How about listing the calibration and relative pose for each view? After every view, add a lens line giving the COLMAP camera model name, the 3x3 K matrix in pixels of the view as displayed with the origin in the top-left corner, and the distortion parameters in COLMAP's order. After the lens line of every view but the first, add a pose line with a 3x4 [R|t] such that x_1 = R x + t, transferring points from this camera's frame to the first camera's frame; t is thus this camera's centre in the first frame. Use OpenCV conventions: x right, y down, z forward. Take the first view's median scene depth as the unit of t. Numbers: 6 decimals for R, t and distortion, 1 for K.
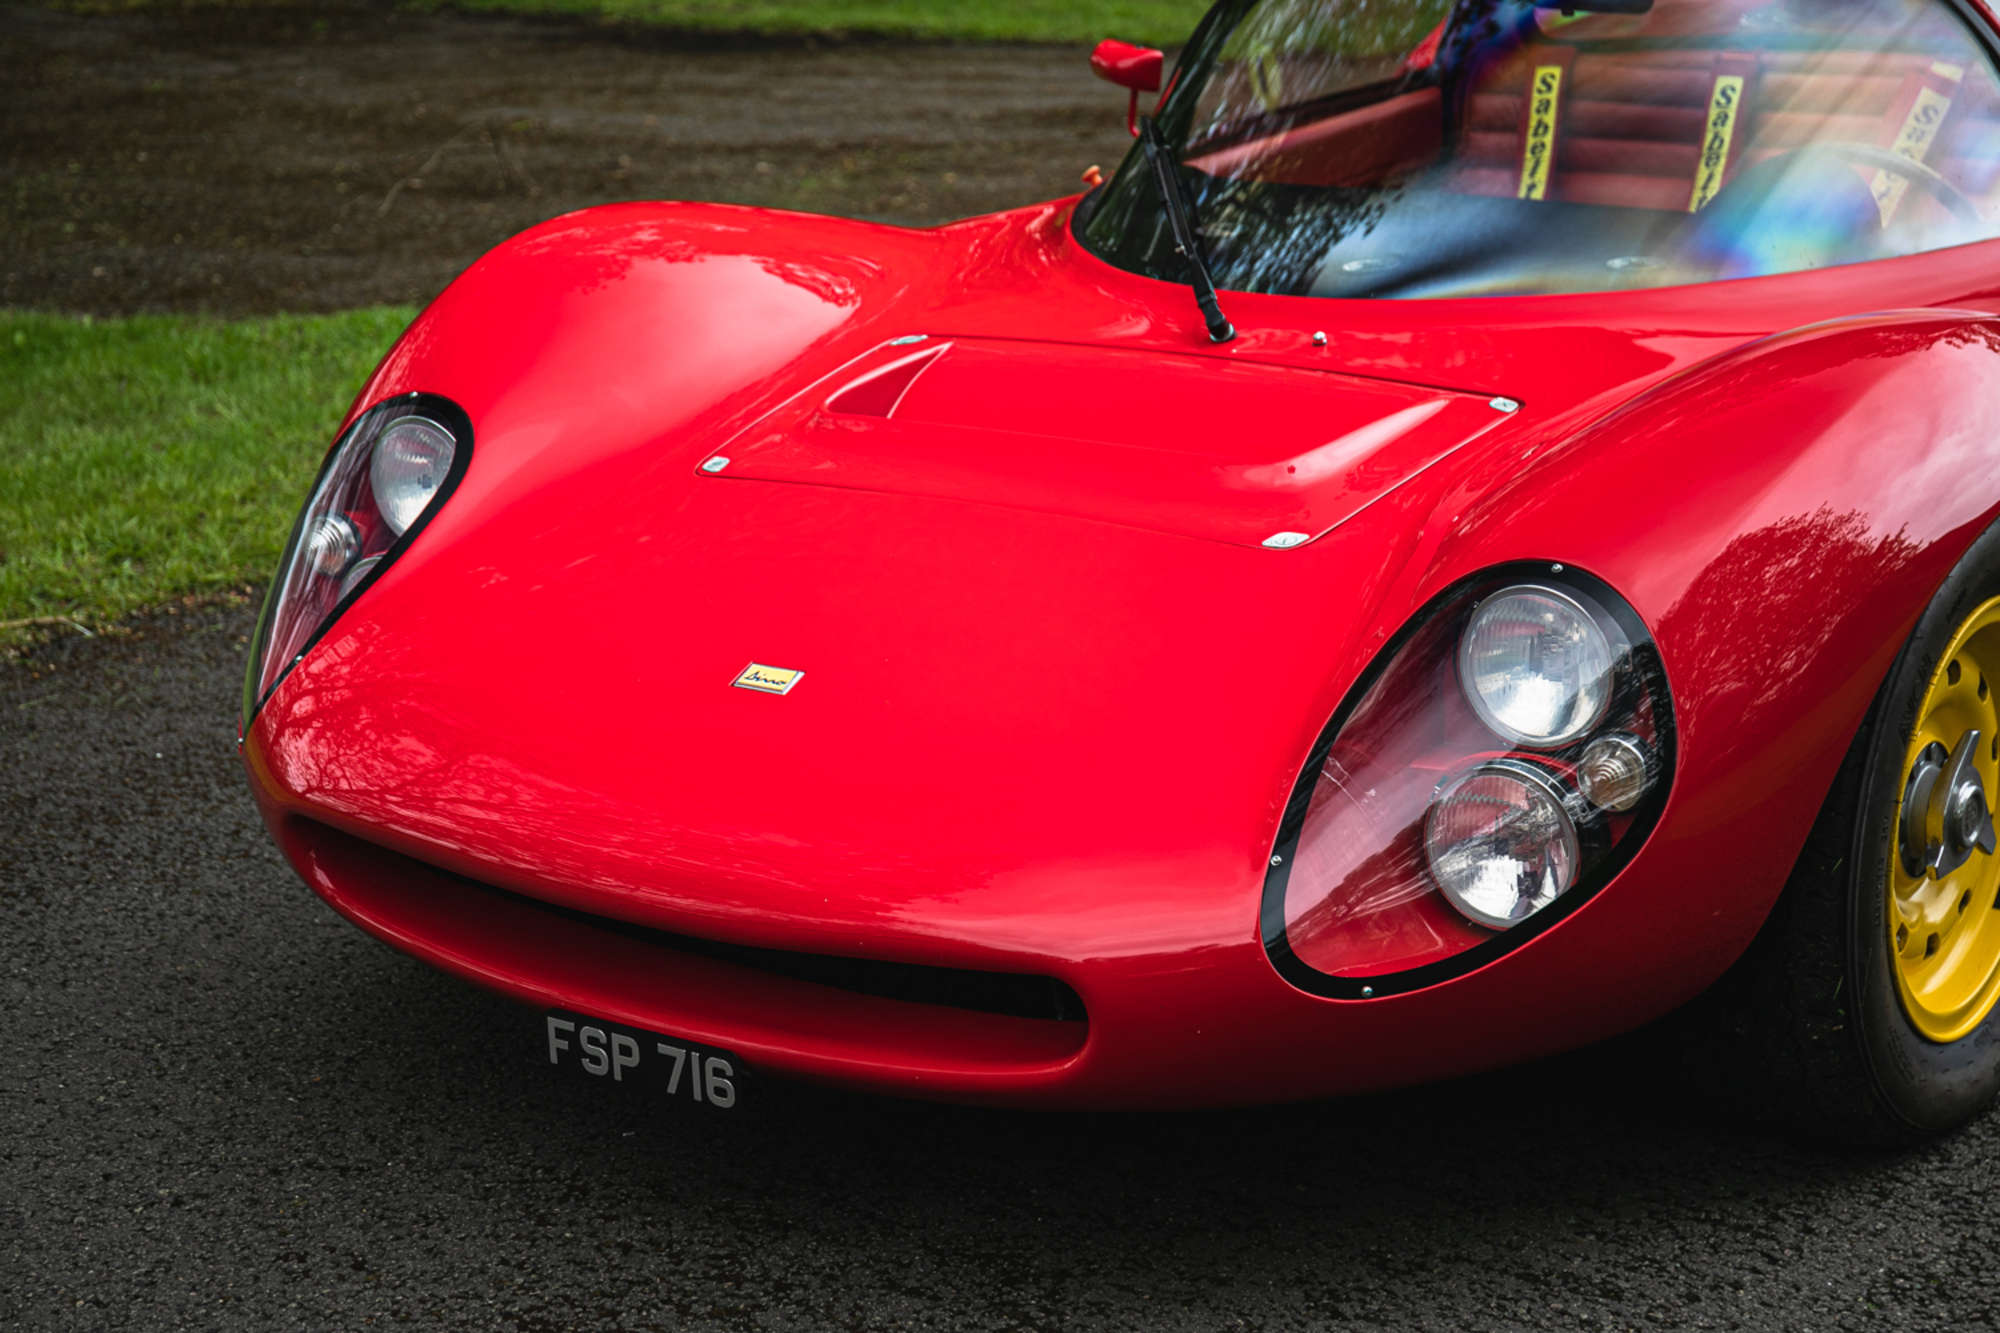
lens RADIAL K [[3681.9, 0, 1000.0], [0, 3681.9, 666.5], [0, 0, 1]] dist [0.122739, 0.124897]
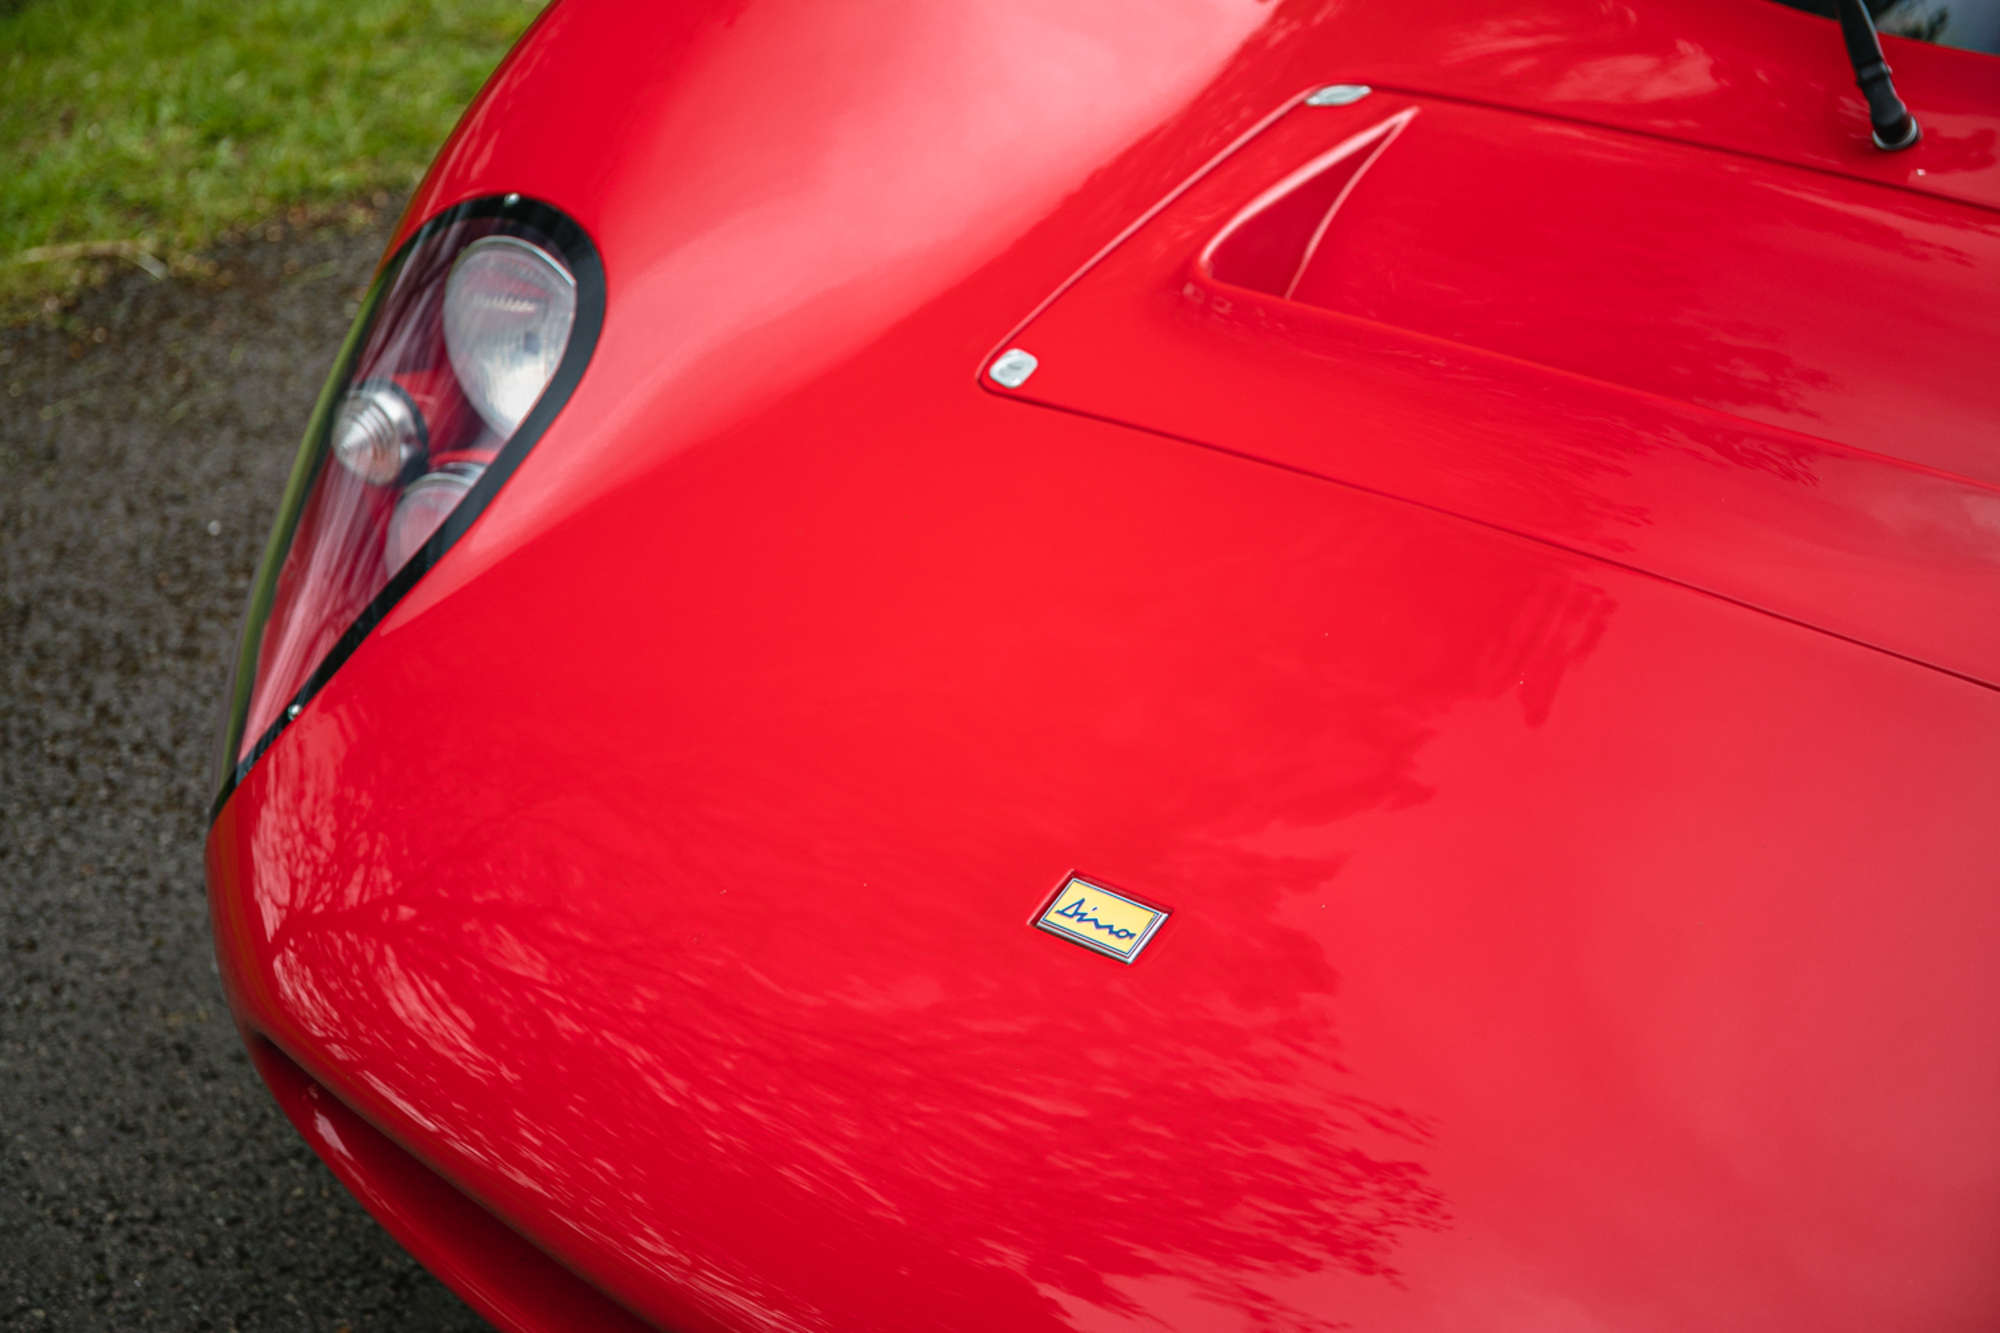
lens RADIAL K [[3681.9, 0, 1000.0], [0, 3681.9, 666.5], [0, 0, 1]] dist [0.122739, 0.124897]
pose [[0.996718, 0.043840, -0.068059, -0.028803], [-0.030212, 0.981375, 0.189710, -0.091780], [0.075108, -0.187031, 0.979478, 0.323530]]
